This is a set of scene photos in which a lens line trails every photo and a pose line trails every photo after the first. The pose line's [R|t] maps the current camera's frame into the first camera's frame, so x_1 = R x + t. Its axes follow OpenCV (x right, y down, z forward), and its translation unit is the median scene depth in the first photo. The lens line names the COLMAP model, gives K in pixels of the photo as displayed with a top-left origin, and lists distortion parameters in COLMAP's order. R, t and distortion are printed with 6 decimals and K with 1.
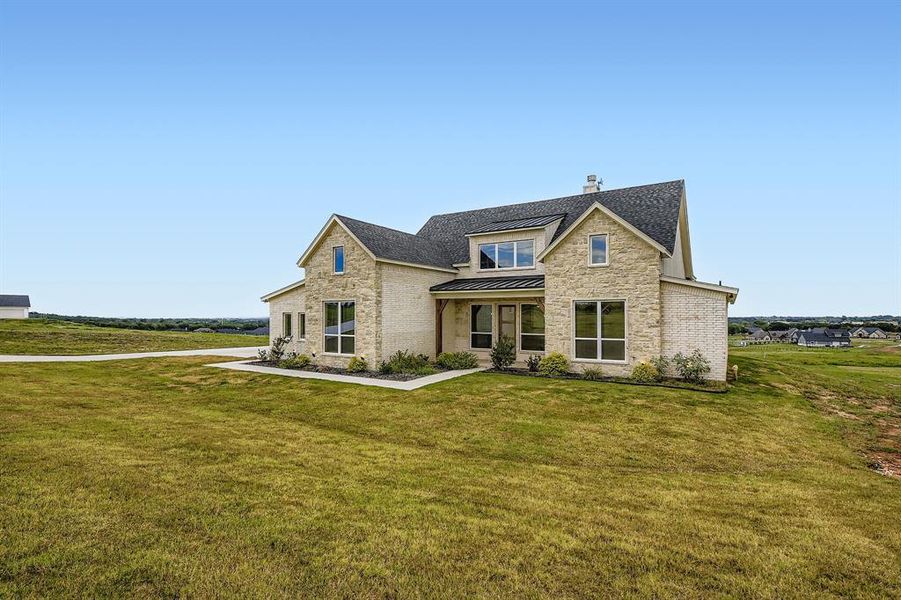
lens RADIAL K [[470.8, 0, 450.2], [0, 470.8, 314.5], [0, 0, 1]] dist [-0.000786, -0.000250]
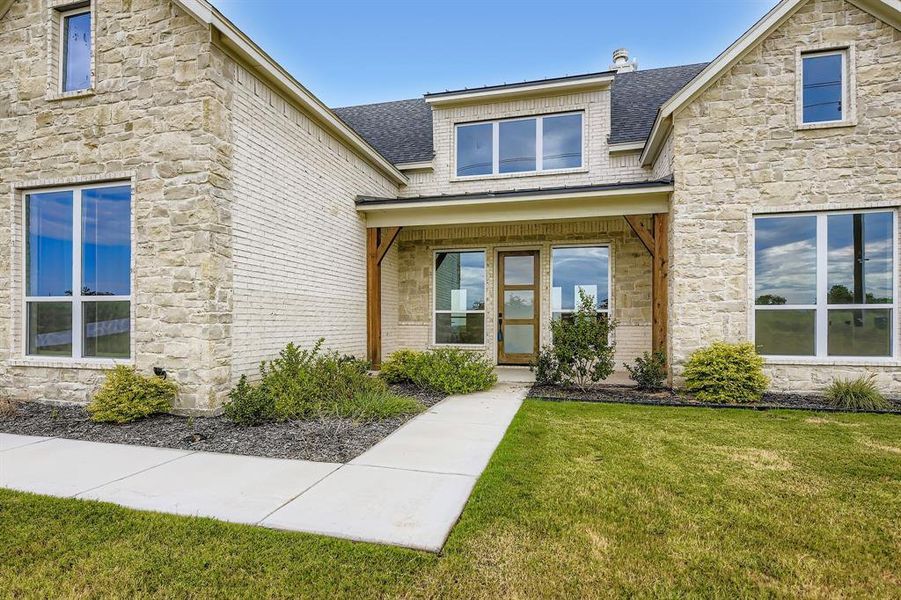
lens RADIAL K [[461.6, 0, 455.0], [0, 461.6, 324.1], [0, 0, 1]] dist [-0.002921, -0.000666]
pose [[0.943833, 0.004508, 0.330392, -0.106894], [-0.002826, 0.999980, -0.005574, 0.064635], [-0.330411, 0.004327, 0.943827, 0.667167]]
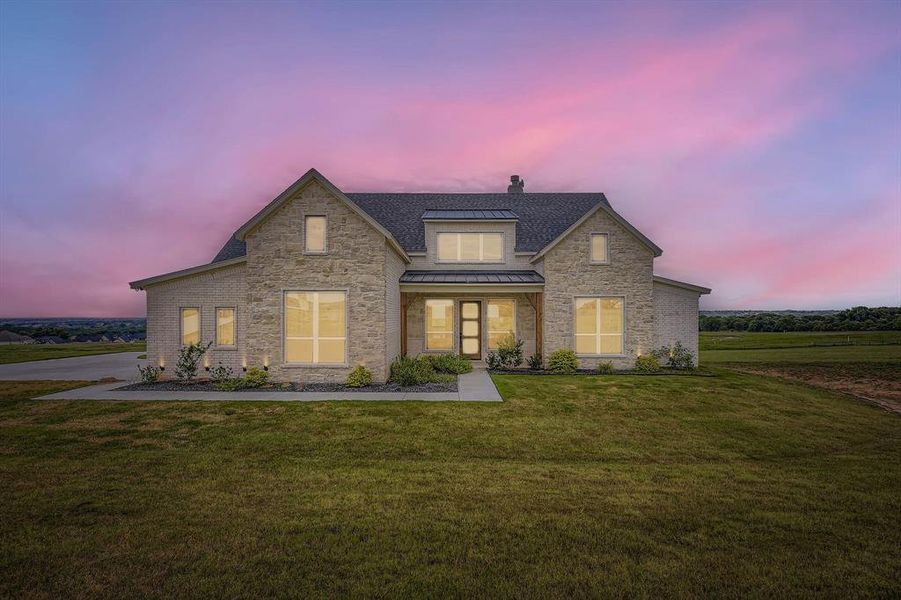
lens RADIAL K [[470.8, 0, 450.2], [0, 470.8, 314.5], [0, 0, 1]] dist [-0.000786, -0.000250]
pose [[0.828065, 0.001765, 0.560629, -0.491262], [-0.000143, 0.999996, -0.002937, 0.010380], [-0.560631, 0.002352, 0.828062, 0.297500]]
